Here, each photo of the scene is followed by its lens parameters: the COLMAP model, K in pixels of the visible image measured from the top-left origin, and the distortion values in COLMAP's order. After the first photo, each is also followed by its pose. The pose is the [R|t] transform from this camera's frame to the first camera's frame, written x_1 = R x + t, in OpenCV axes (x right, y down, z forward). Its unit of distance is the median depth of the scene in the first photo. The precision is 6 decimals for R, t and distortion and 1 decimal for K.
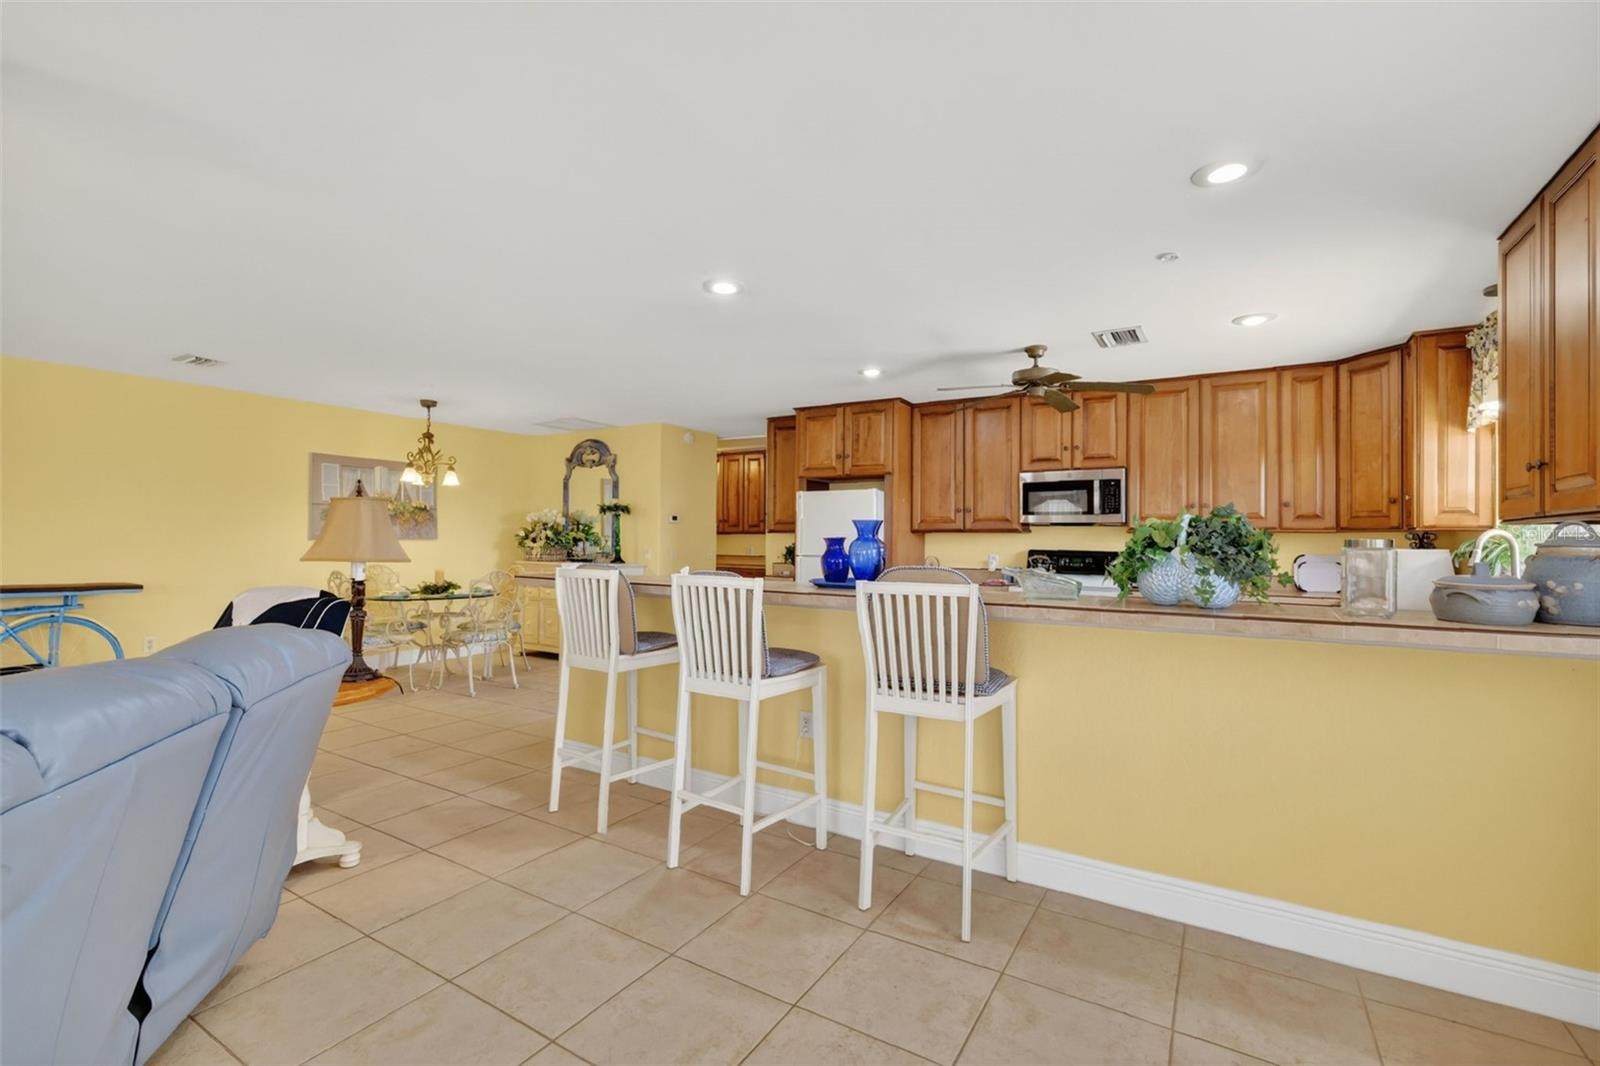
lens RADIAL K [[699.4, 0, 798.6], [0, 699.4, 539.3], [0, 0, 1]] dist [0.005525, -0.000161]
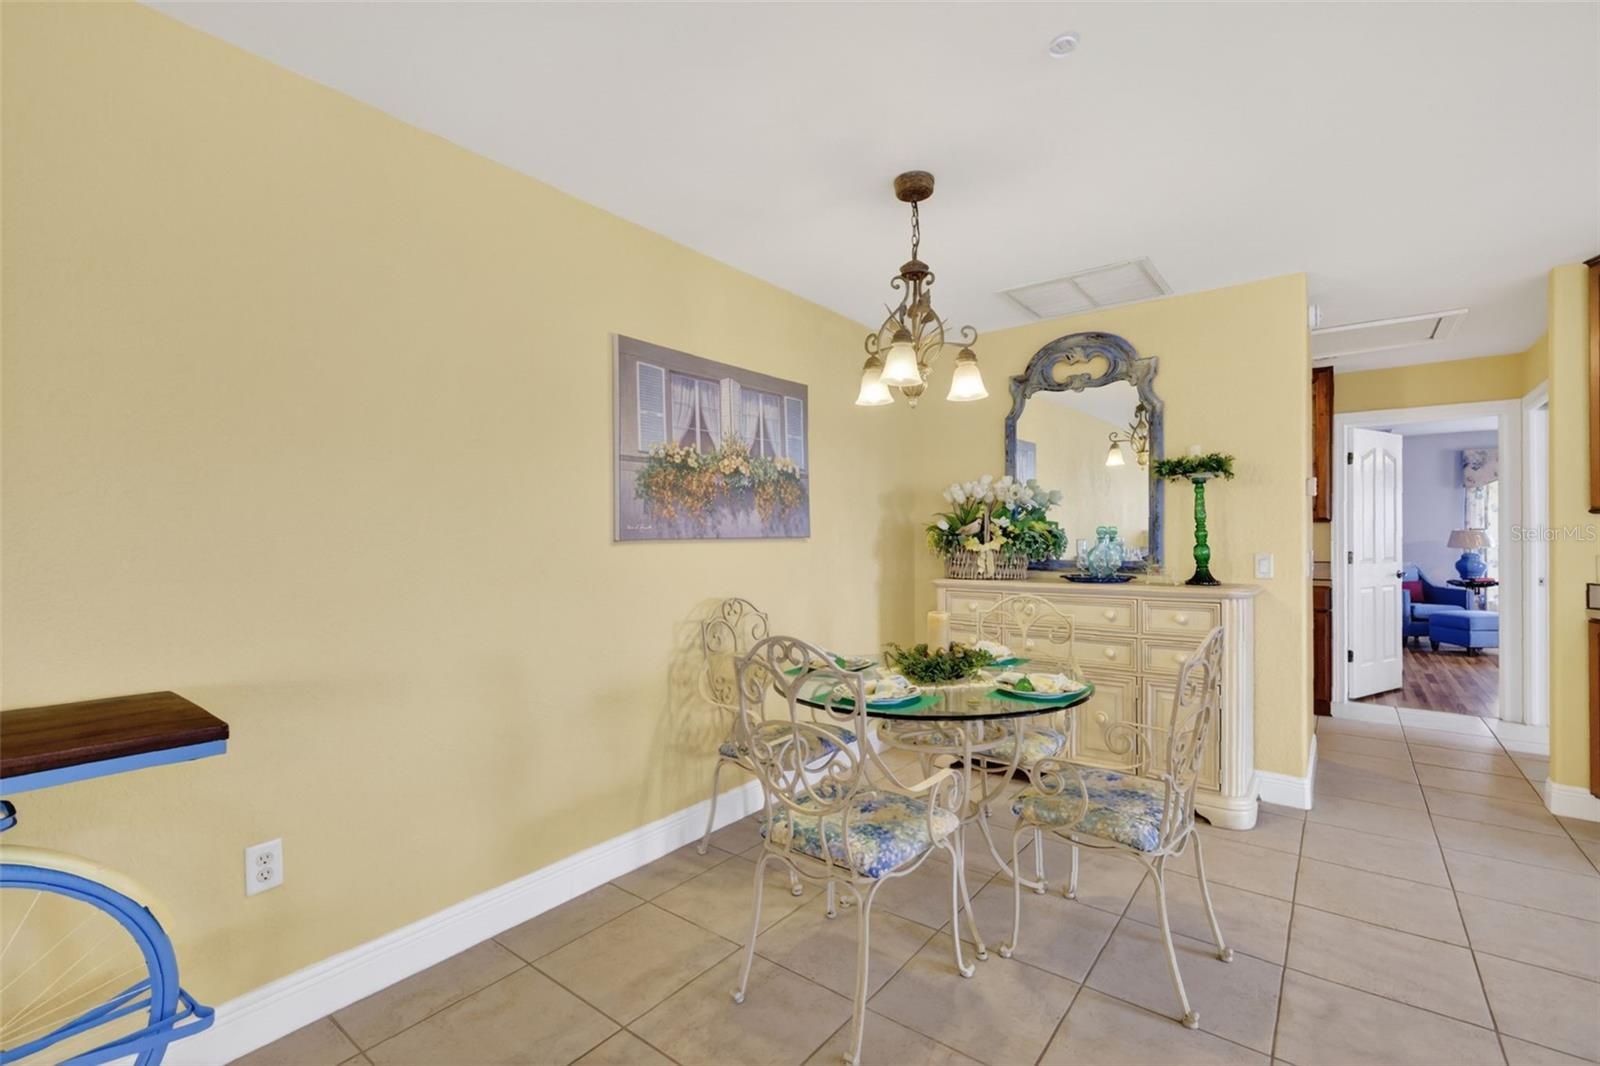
lens RADIAL K [[699.4, 0, 801.7], [0, 699.4, 534.3], [0, 0, 1]] dist [0.005525, -0.000161]
pose [[0.993898, -0.015152, -0.109255, -0.468291], [0.014871, 0.999884, -0.003380, -0.001453], [0.109294, 0.001735, 0.994008, 0.516308]]
